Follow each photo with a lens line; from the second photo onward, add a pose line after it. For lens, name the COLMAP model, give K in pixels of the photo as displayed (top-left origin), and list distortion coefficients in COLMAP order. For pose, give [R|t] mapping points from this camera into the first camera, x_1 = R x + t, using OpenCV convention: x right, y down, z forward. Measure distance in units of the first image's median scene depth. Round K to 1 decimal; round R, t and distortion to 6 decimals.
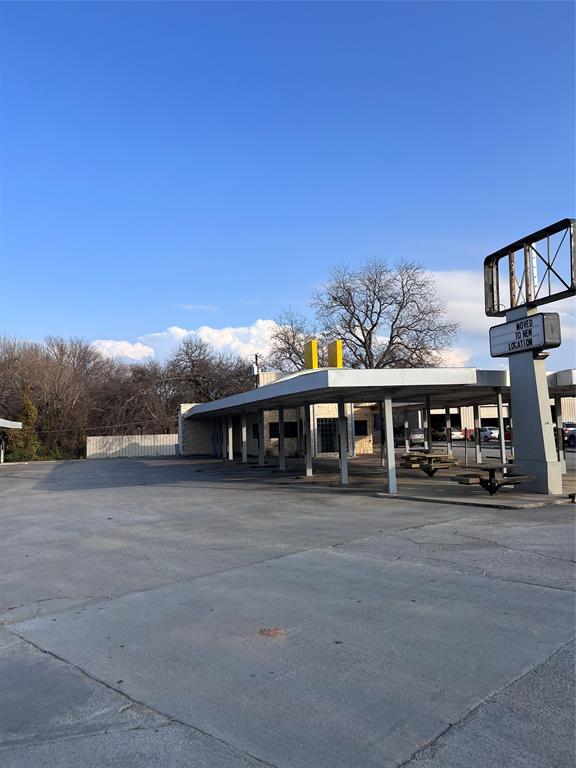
lens RADIAL K [[577.1, 0, 288.7], [0, 577.1, 382.9], [0, 0, 1]] dist [0.052202, -0.062066]
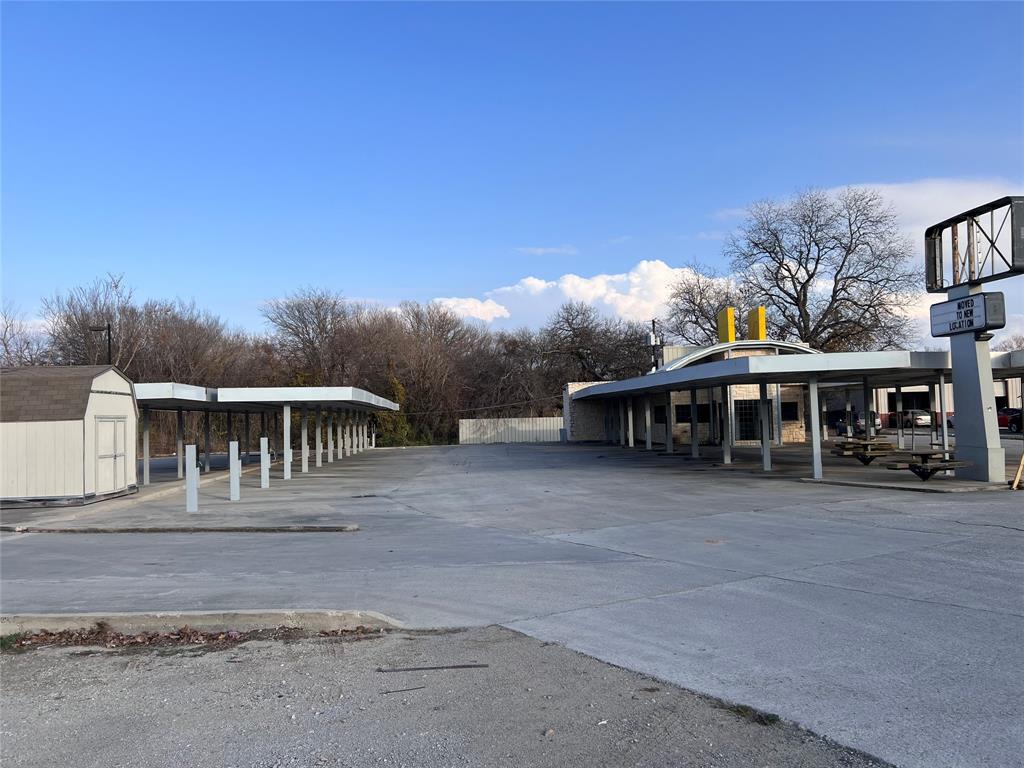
lens RADIAL K [[769.5, 0, 505.3], [0, 769.5, 383.8], [0, 0, 1]] dist [0.052202, -0.062066]
pose [[0.972633, -0.006734, -0.232250, -0.014279], [0.017210, 0.998922, 0.043110, -0.017362], [0.231709, -0.045928, 0.971700, -0.187471]]
